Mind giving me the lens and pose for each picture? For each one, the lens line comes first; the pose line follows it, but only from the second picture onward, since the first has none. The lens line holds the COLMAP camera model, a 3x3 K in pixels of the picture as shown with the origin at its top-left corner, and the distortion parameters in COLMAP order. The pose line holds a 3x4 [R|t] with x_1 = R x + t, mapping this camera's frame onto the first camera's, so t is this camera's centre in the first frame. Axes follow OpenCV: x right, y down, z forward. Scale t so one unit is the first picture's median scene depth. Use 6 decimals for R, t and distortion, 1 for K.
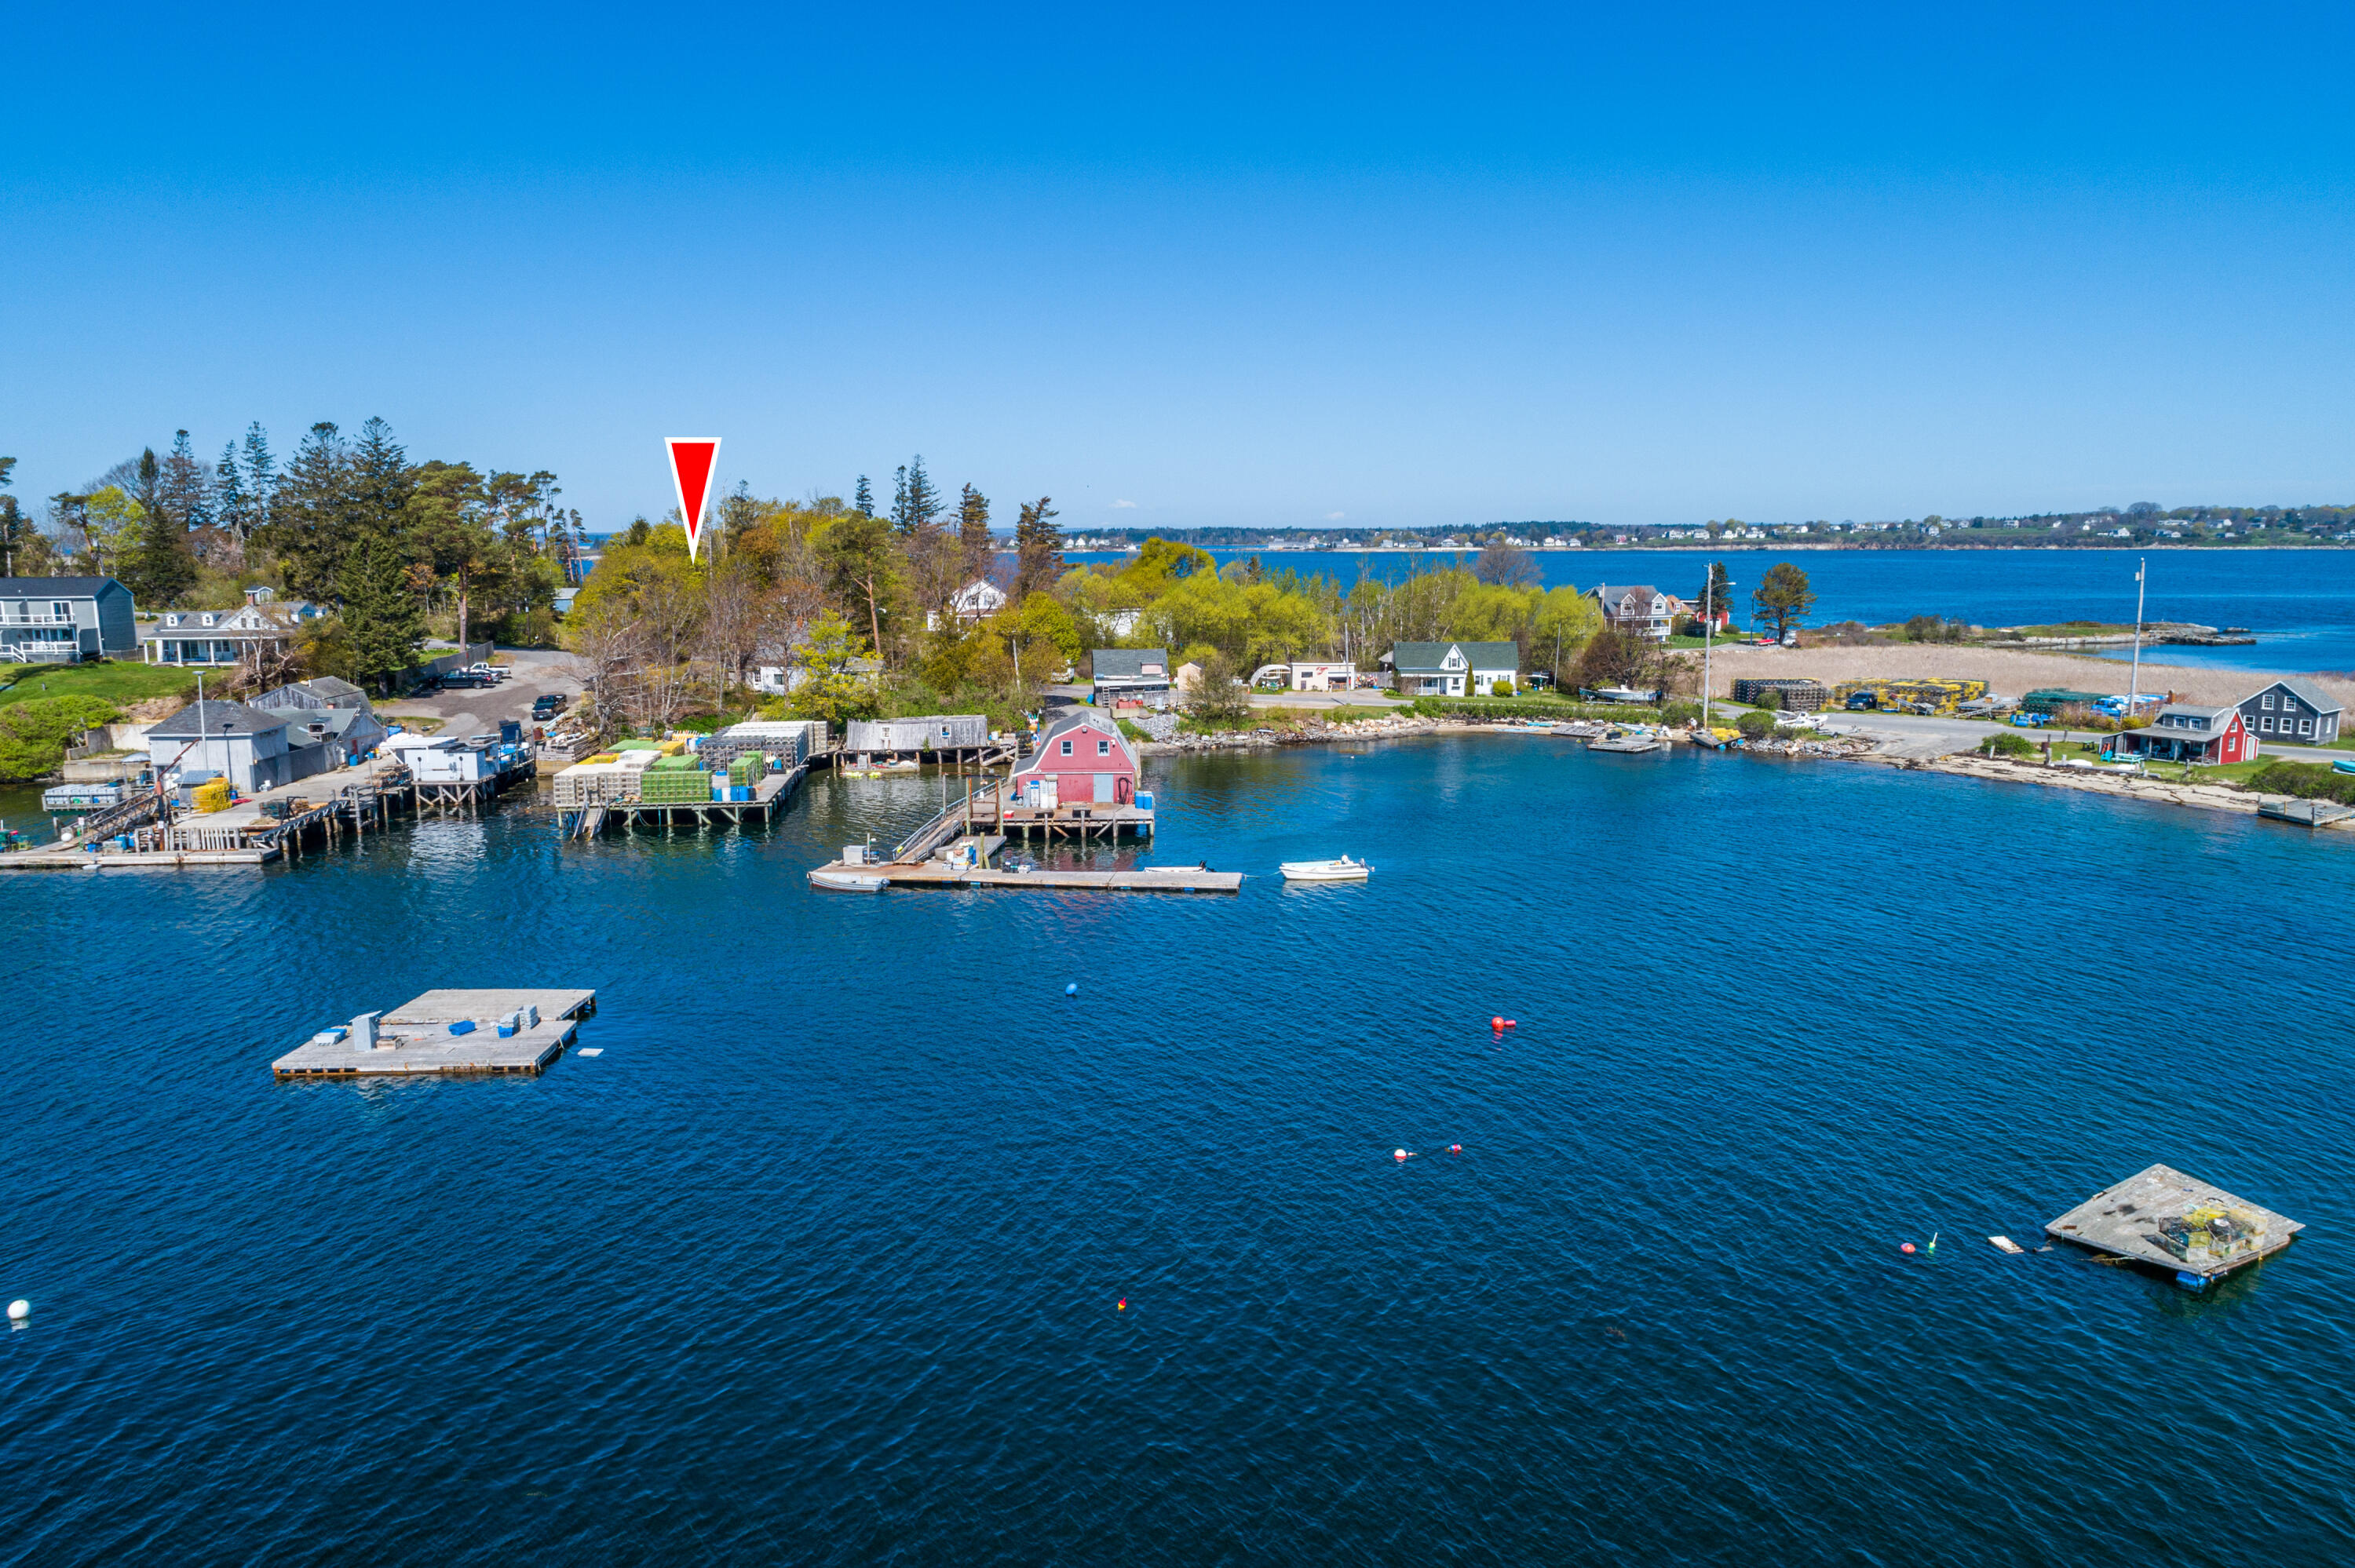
lens RADIAL K [[1620.8, 0, 1174.2], [0, 1620.8, 780.6], [0, 0, 1]] dist [-0.007144, 0.011334]
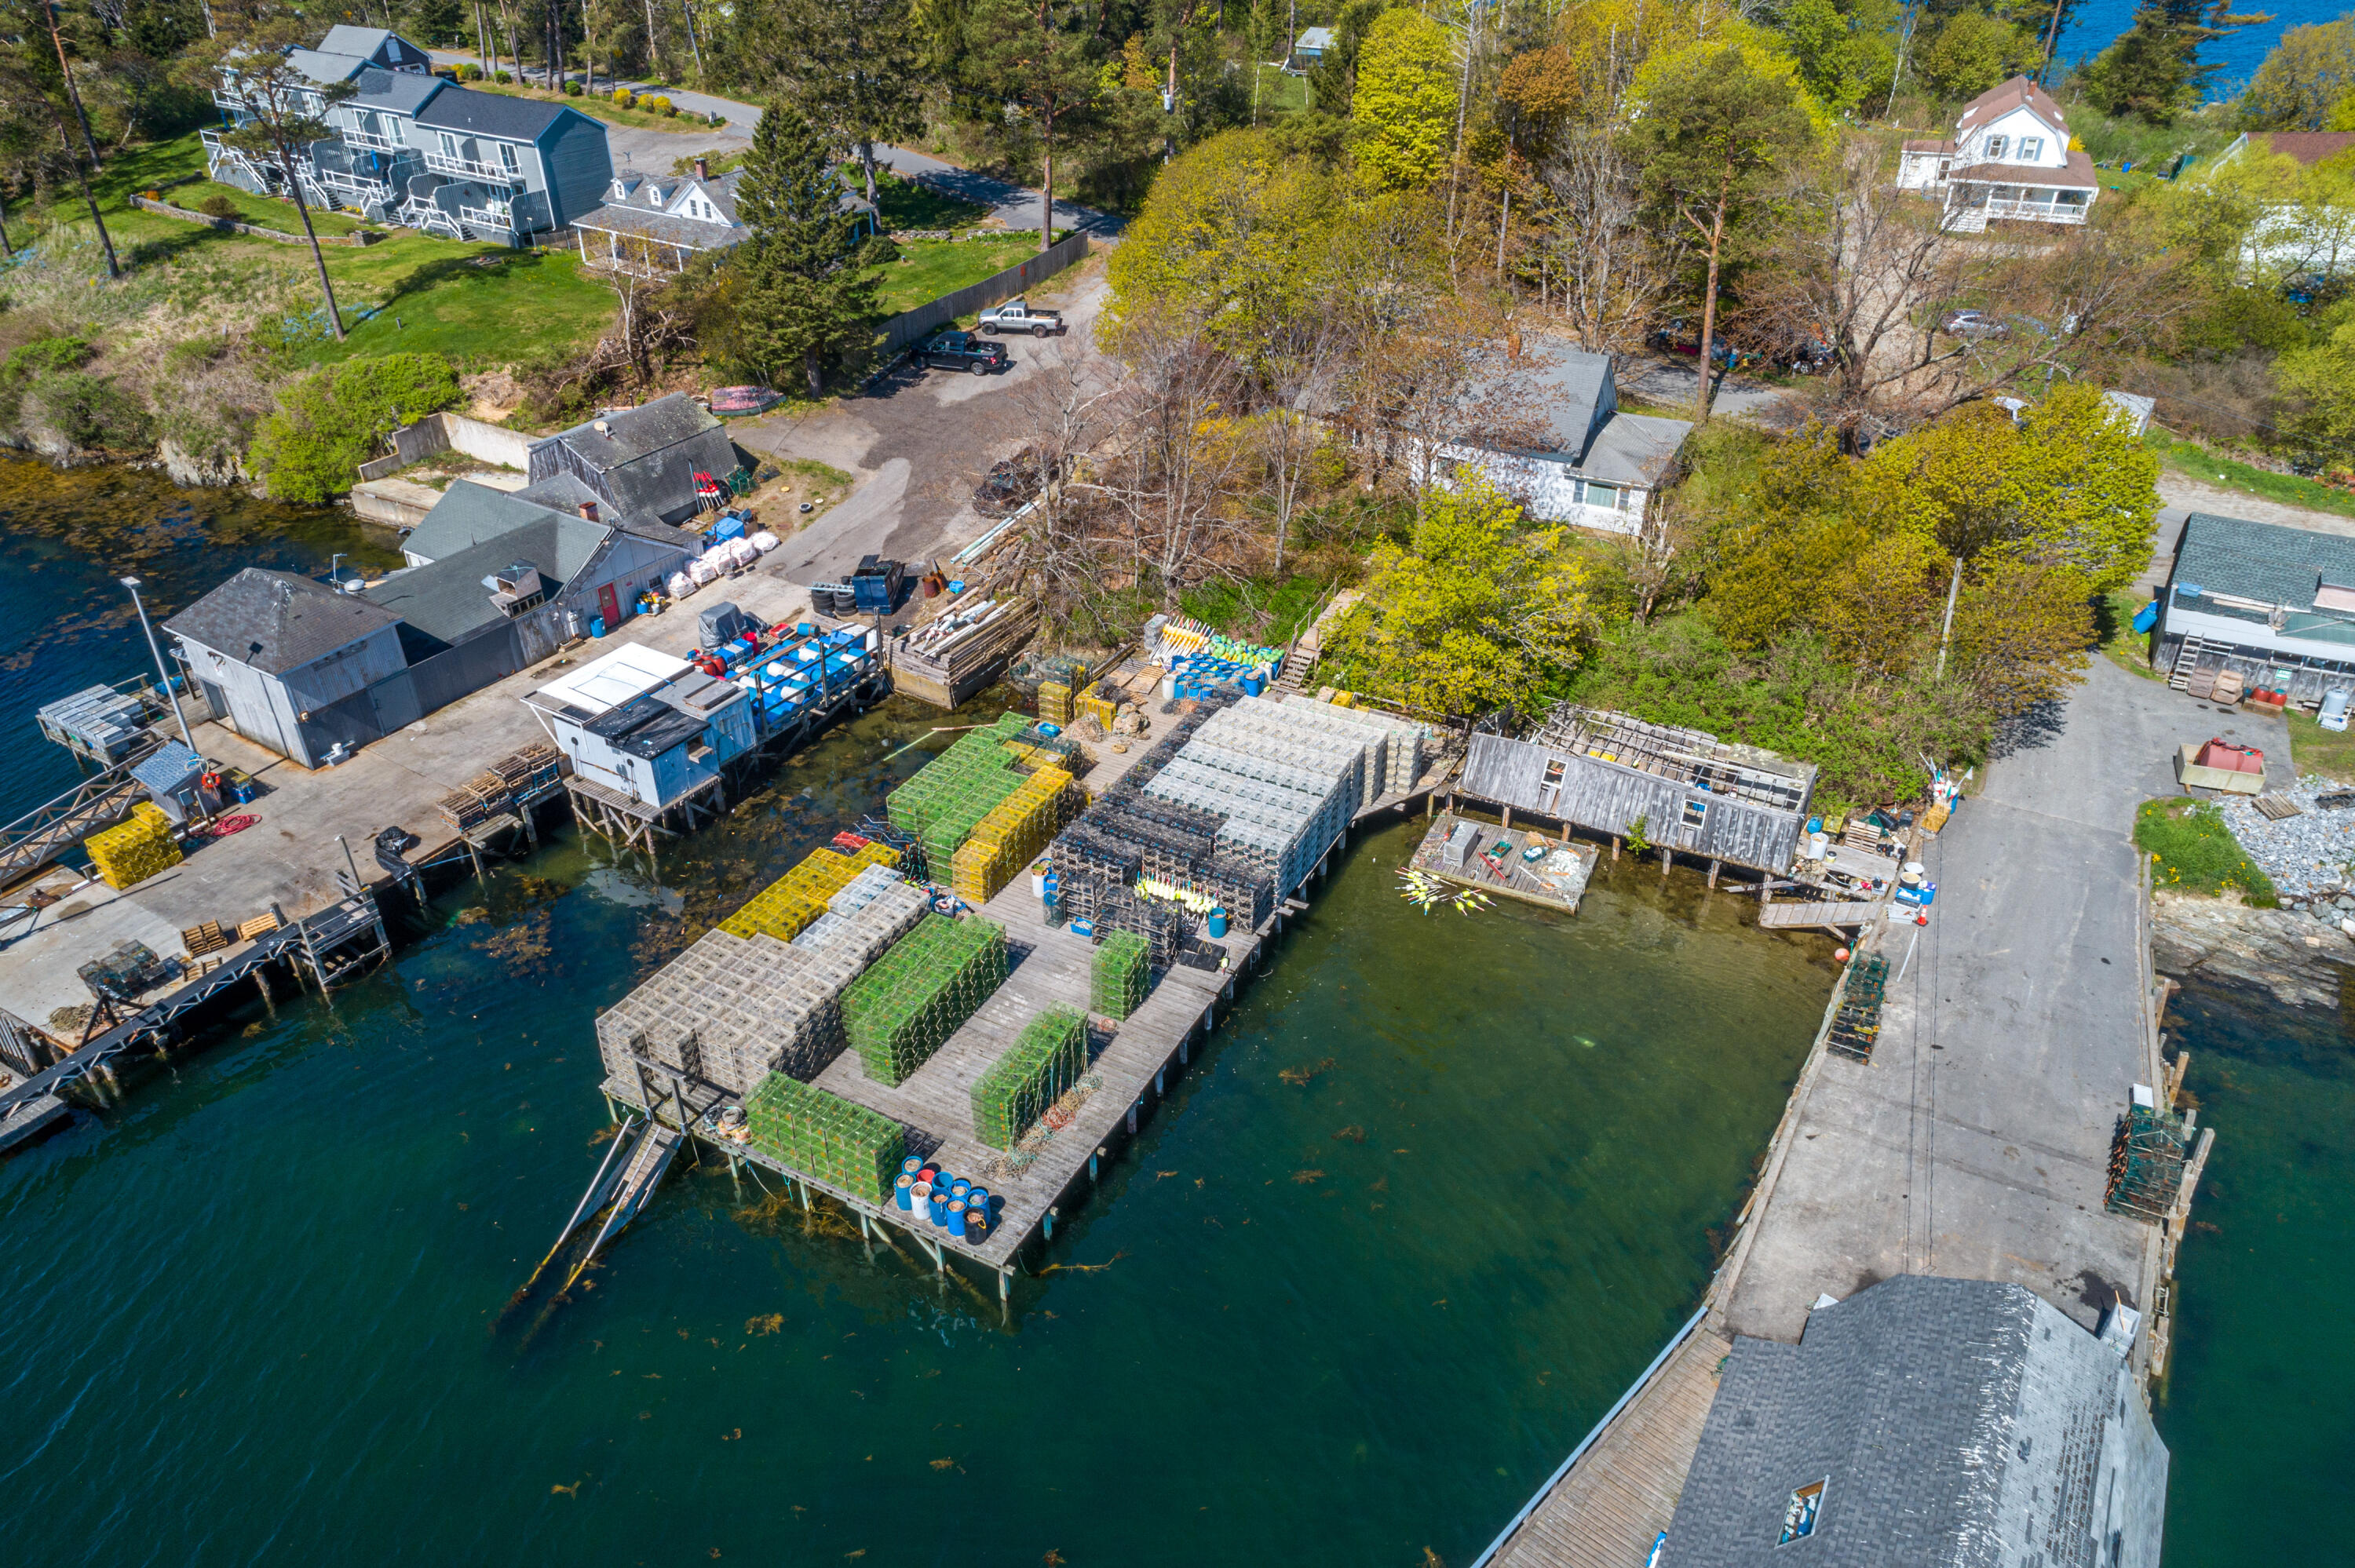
lens RADIAL K [[1589.0, 0, 1170.5], [0, 1589.0, 783.0], [0, 0, 1]] dist [-0.003682, 0.007569]
pose [[0.827880, 0.299157, -0.474469, -0.055619], [-0.079582, 0.899987, 0.428591, -0.177140], [0.555232, -0.317062, 0.768888, 0.554023]]
